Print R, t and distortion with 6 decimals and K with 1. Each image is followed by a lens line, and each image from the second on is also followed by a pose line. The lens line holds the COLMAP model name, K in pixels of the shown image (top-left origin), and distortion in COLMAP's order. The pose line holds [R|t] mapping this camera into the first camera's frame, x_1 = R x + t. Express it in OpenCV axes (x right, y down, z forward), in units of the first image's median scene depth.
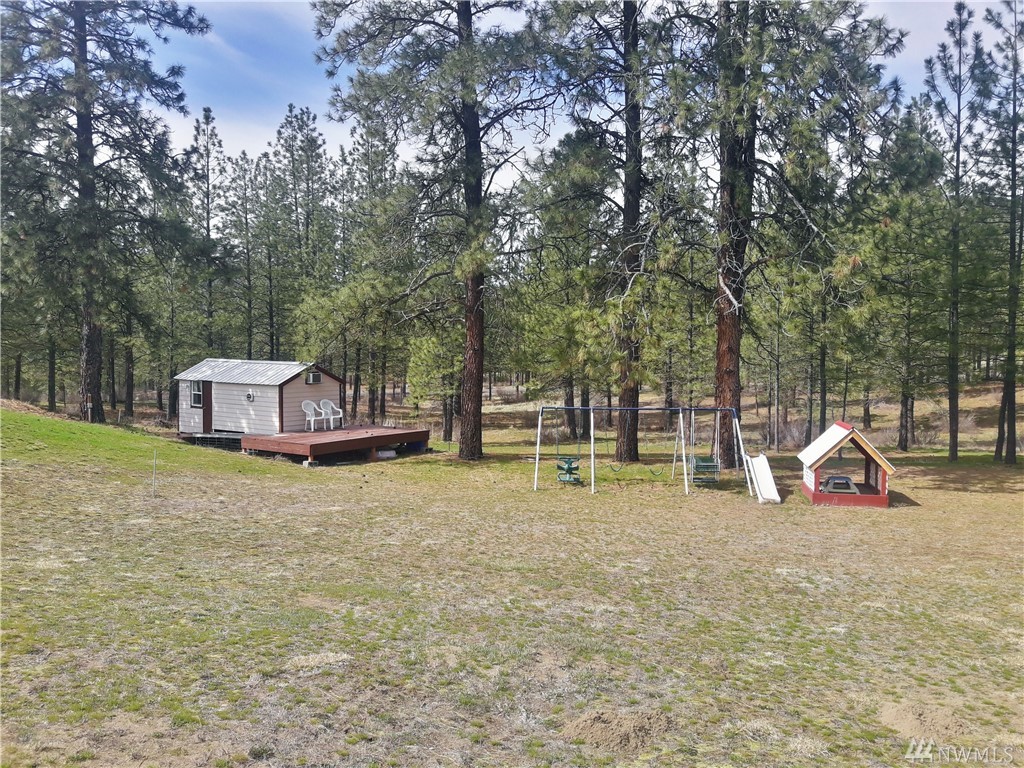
lens RADIAL K [[828.3, 0, 512.3], [0, 828.3, 382.5], [0, 0, 1]] dist [0.053253, -0.093472]
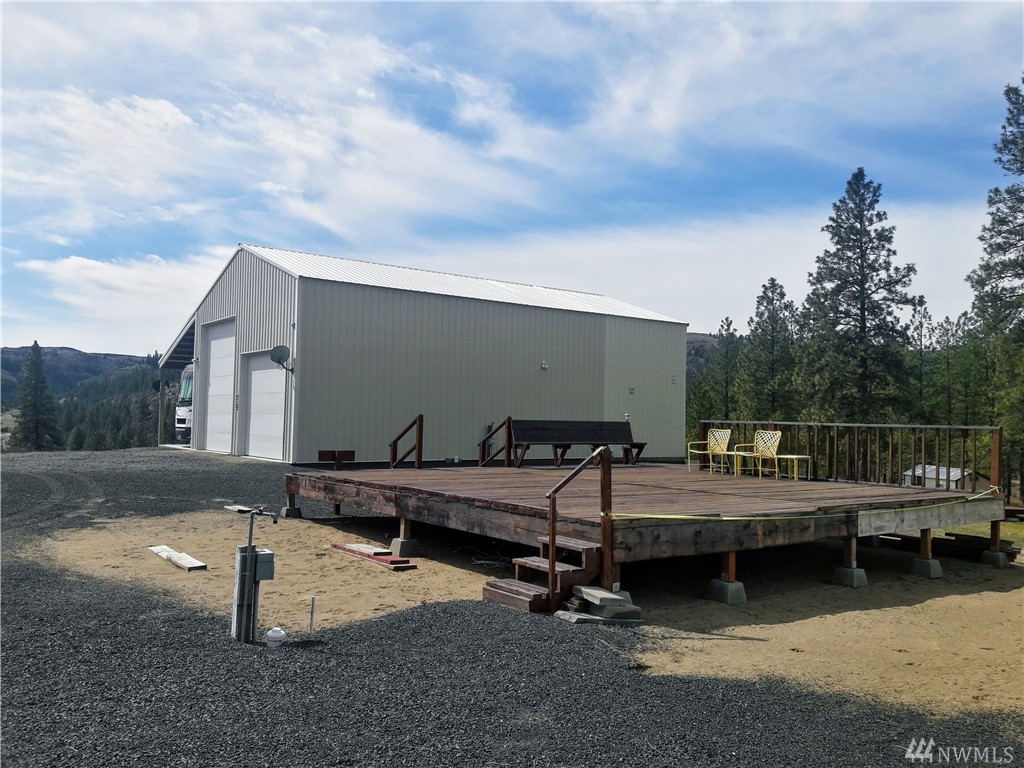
lens RADIAL K [[828.3, 0, 513.8], [0, 828.3, 383.6], [0, 0, 1]] dist [0.053253, -0.093472]
pose [[0.697059, -0.021073, -0.716704, 0.206274], [-0.053246, 0.995287, -0.081051, -0.004671], [0.715034, 0.094659, 0.692651, -0.578350]]
